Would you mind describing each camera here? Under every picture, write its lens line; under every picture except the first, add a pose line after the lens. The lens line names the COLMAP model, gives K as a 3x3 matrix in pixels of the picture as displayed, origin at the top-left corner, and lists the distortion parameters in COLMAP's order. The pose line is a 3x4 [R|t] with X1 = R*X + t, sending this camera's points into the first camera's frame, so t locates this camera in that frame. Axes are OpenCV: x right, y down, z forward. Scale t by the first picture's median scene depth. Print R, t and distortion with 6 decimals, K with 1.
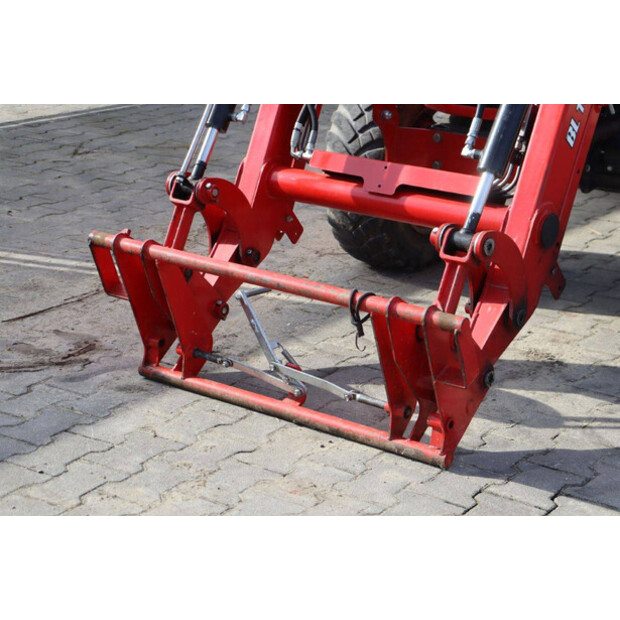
lens RADIAL K [[1474.6, 0, 310.0], [0, 1474.6, 310.0], [0, 0, 1]] dist [0.402021, -0.091056]
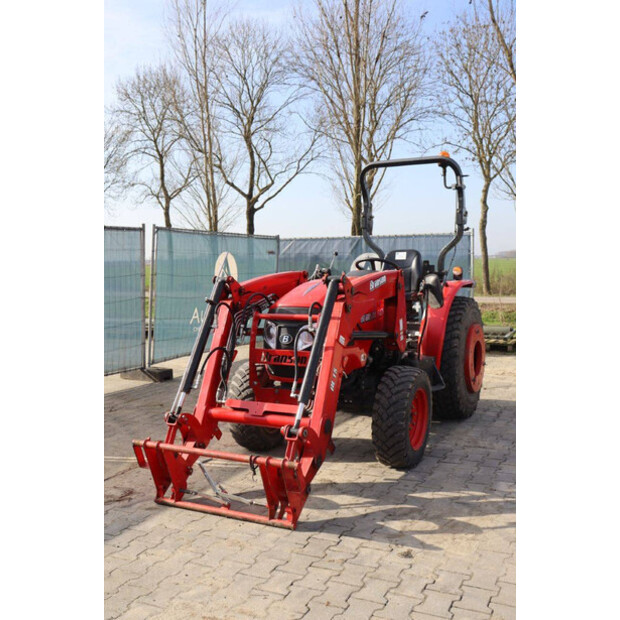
lens RADIAL K [[684.5, 0, 310.0], [0, 684.5, 310.0], [0, 0, 1]] dist [-0.019804, 0.000932]
pose [[0.985162, -0.038037, 0.167359, -0.047442], [0.077609, 0.968469, -0.236737, 0.025658], [-0.153077, 0.246212, 0.957051, -0.112418]]
